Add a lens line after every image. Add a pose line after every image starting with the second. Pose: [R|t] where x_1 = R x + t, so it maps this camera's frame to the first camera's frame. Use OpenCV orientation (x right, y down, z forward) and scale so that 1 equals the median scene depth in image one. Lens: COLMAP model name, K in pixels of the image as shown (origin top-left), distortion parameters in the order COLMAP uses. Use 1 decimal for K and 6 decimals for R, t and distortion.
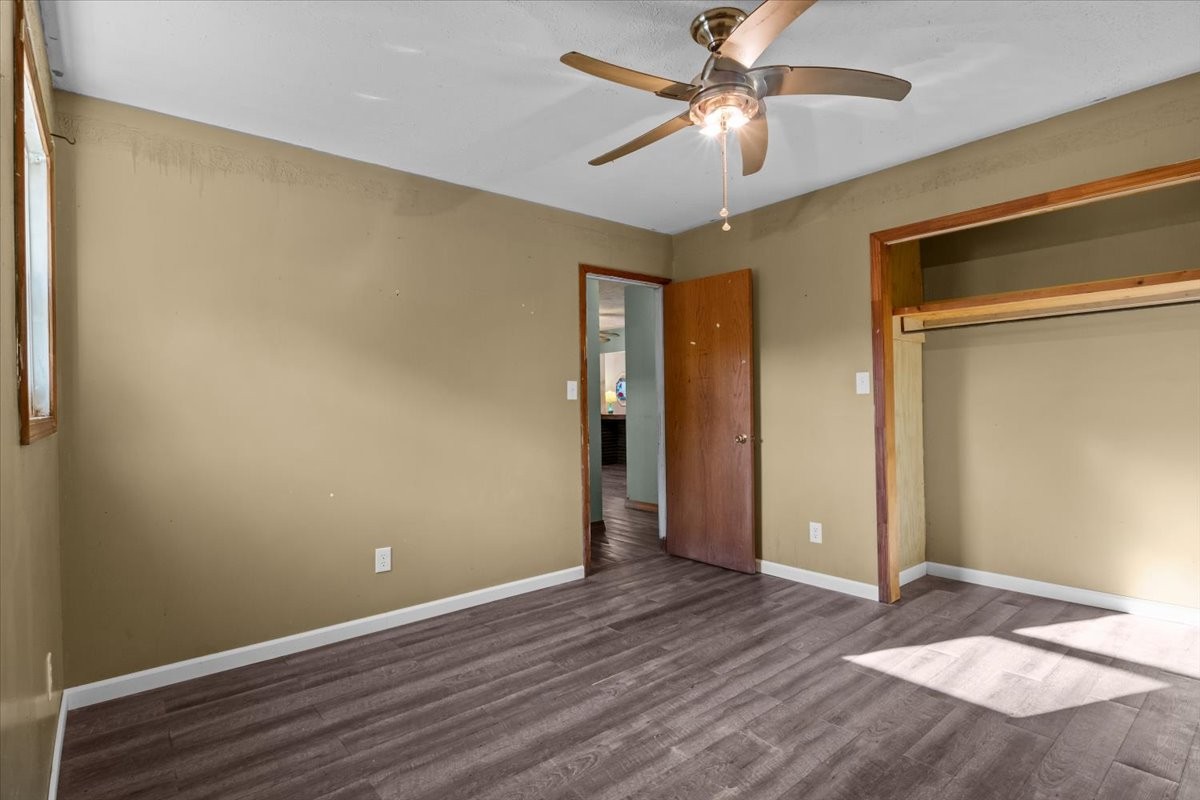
lens RADIAL K [[605.5, 0, 601.4], [0, 605.5, 399.0], [0, 0, 1]] dist [-0.009774, -0.003841]
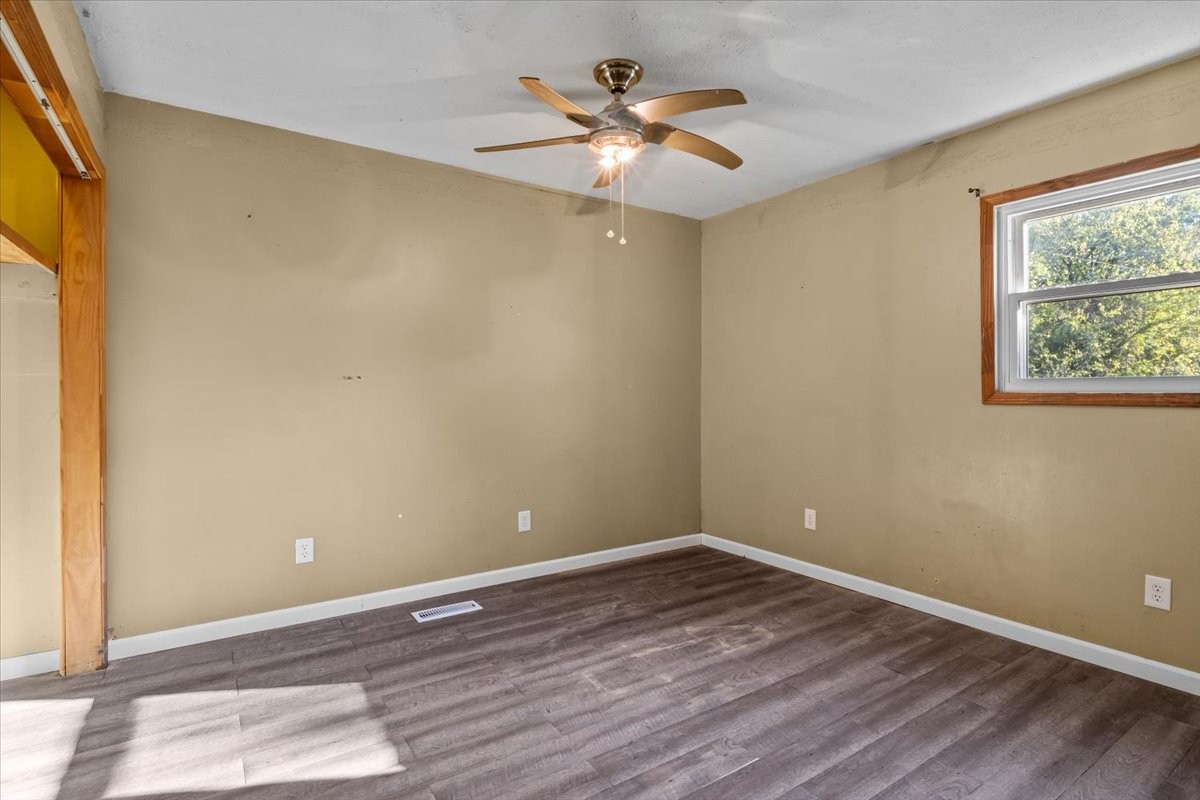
lens RADIAL K [[605.5, 0, 599.9], [0, 605.5, 393.7], [0, 0, 1]] dist [-0.009774, -0.003841]
pose [[-0.993927, 0.018533, 0.108465, 0.106728], [0.018969, 0.999816, 0.002986, 0.004977], [-0.108390, 0.005025, -0.994096, 2.010914]]
